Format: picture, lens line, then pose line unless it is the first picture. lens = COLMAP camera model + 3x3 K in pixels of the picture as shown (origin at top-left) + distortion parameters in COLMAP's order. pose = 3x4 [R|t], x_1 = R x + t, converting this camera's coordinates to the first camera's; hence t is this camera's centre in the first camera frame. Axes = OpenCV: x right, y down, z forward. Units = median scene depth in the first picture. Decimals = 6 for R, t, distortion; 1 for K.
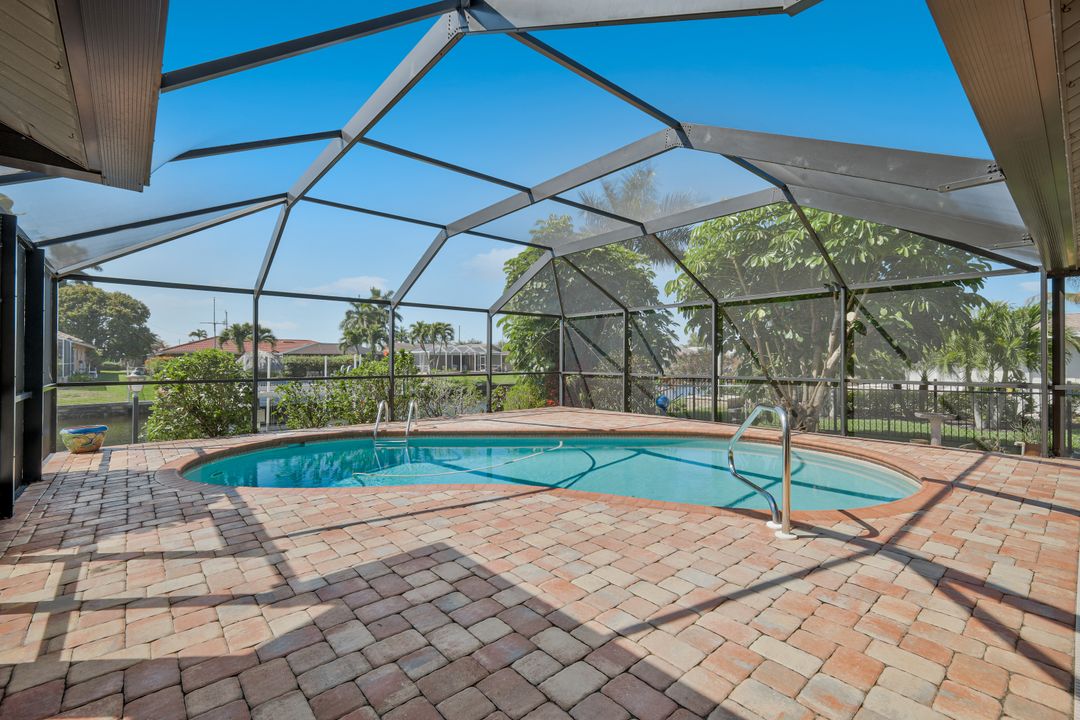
lens RADIAL K [[475.0, 0, 542.8], [0, 475.0, 359.3], [0, 0, 1]] dist [0.003818, 0.000708]
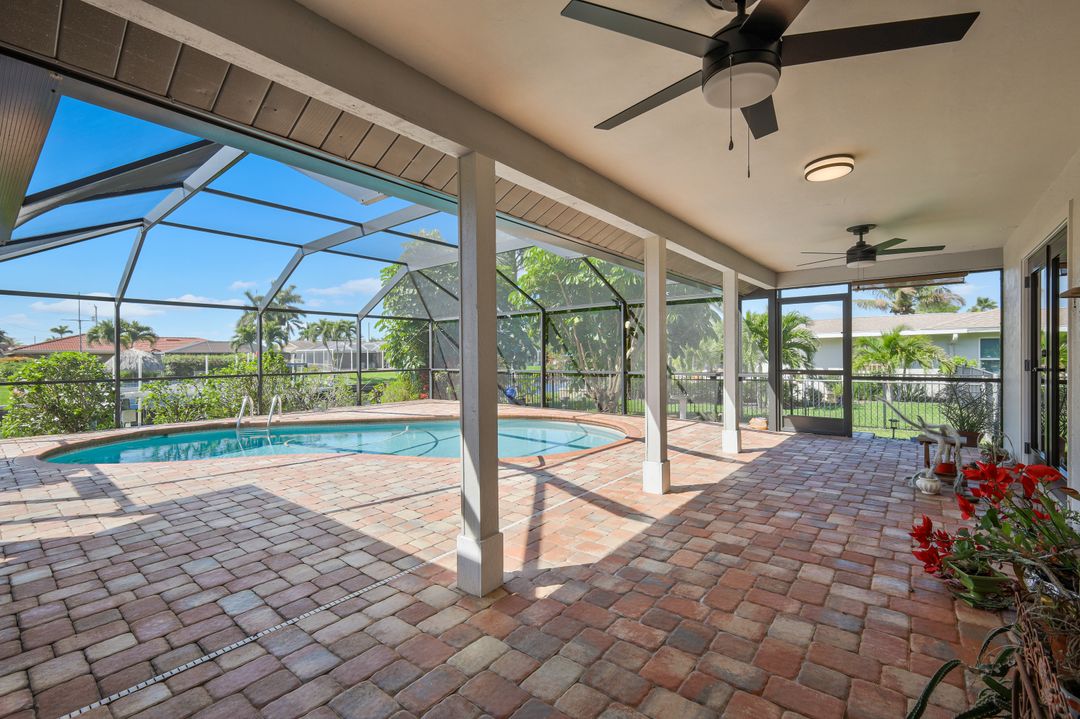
lens RADIAL K [[467.4, 0, 545.0], [0, 467.4, 358.2], [0, 0, 1]] dist [0.001264, 0.000452]
pose [[0.984531, -0.008821, 0.174987, 0.175651], [0.007843, 0.999950, 0.006278, -0.005404], [-0.175034, -0.004808, 0.984551, -0.232239]]
